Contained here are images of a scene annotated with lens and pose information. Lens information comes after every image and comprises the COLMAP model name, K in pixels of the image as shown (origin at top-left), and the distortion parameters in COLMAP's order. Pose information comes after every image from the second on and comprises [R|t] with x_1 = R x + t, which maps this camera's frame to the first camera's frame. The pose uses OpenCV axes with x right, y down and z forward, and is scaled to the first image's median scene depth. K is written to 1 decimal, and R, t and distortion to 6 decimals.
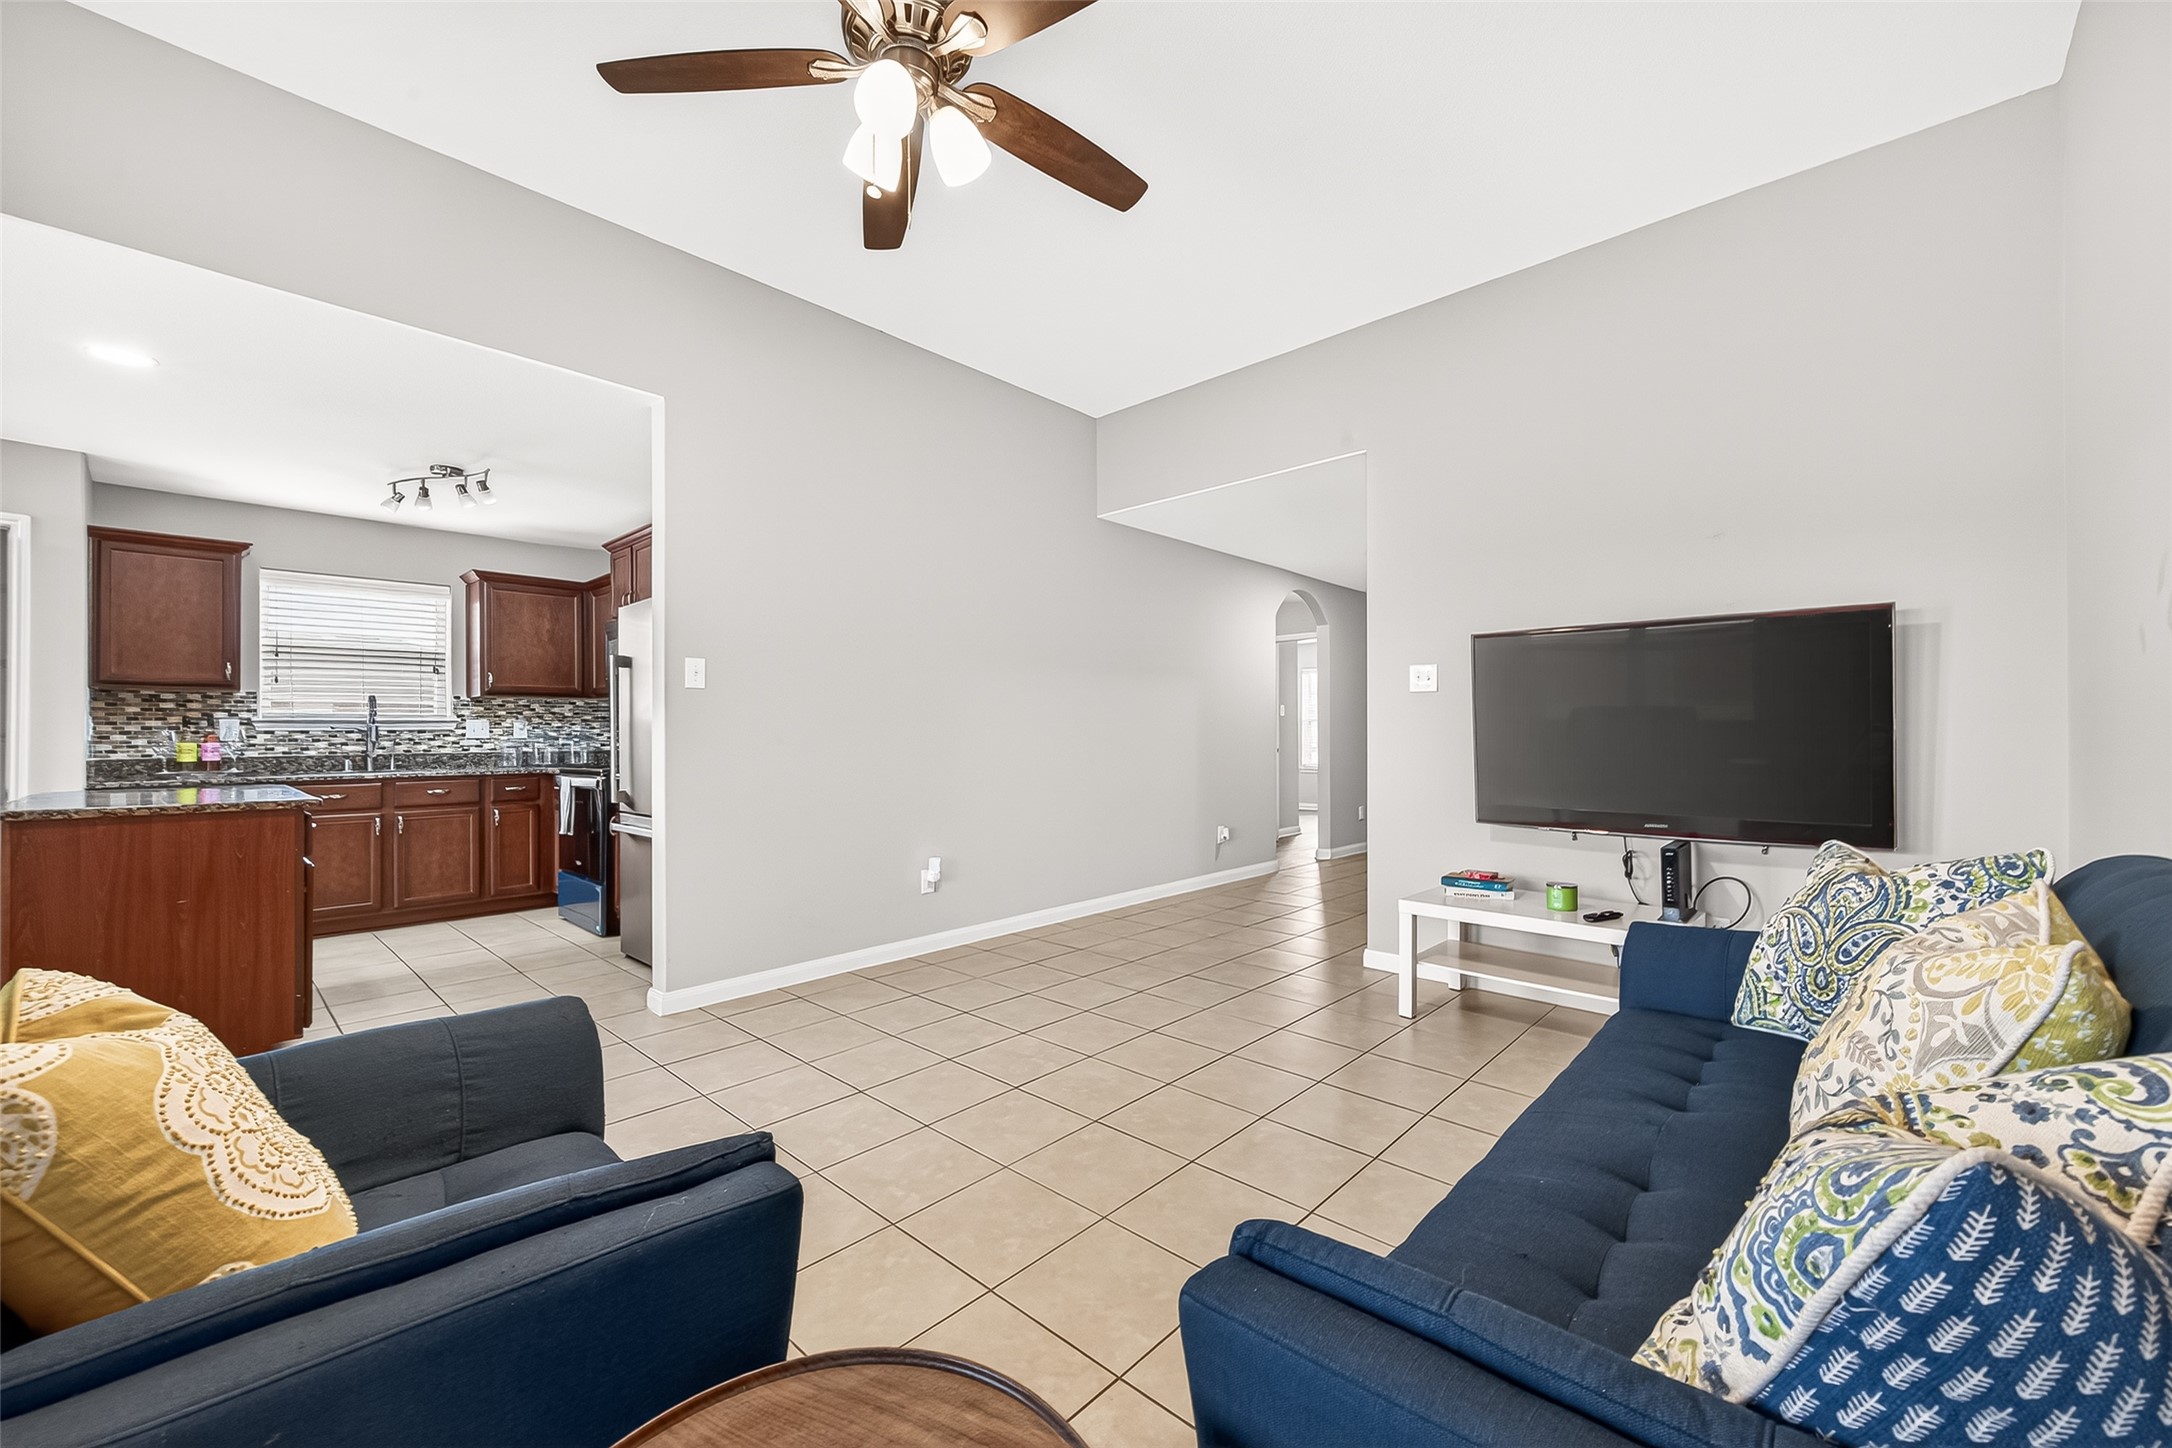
lens RADIAL K [[855.0, 0, 1101.6], [0, 855.0, 724.0], [0, 0, 1]] dist [-0.000264, -0.000637]
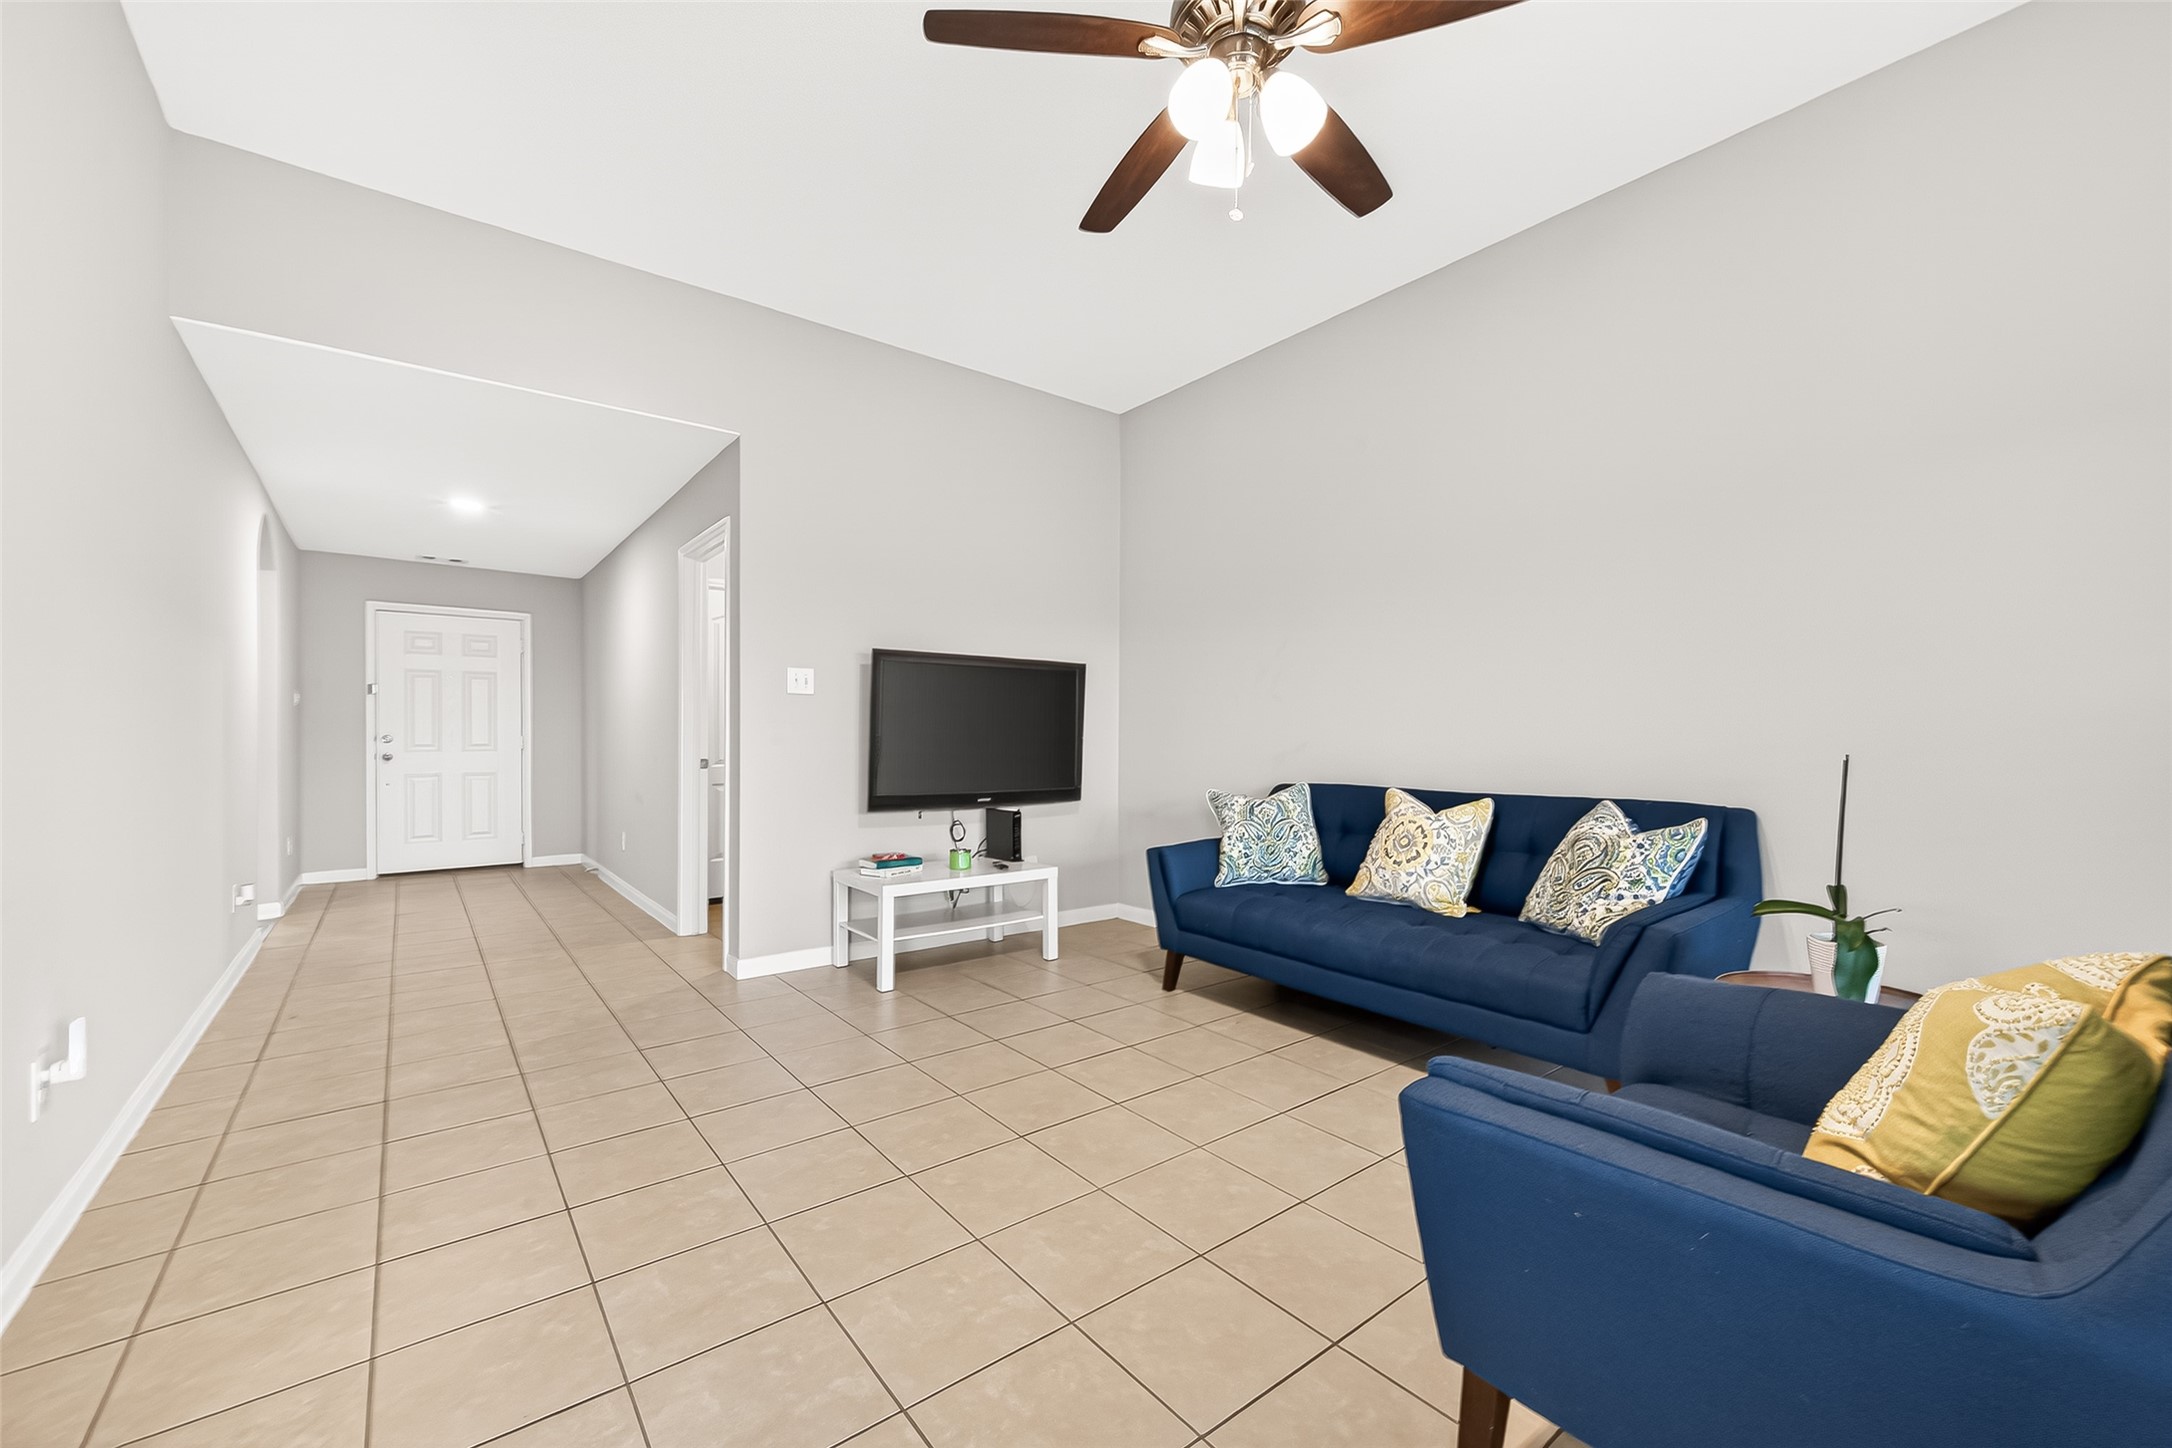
lens RADIAL K [[855.0, 0, 1095.7], [0, 855.0, 734.4], [0, 0, 1]] dist [-0.000264, -0.000637]
pose [[0.158510, -0.001607, 0.987356, -0.691576], [-0.016259, 0.999859, 0.004237, 0.000866], [-0.987223, -0.016725, 0.158462, 0.558797]]
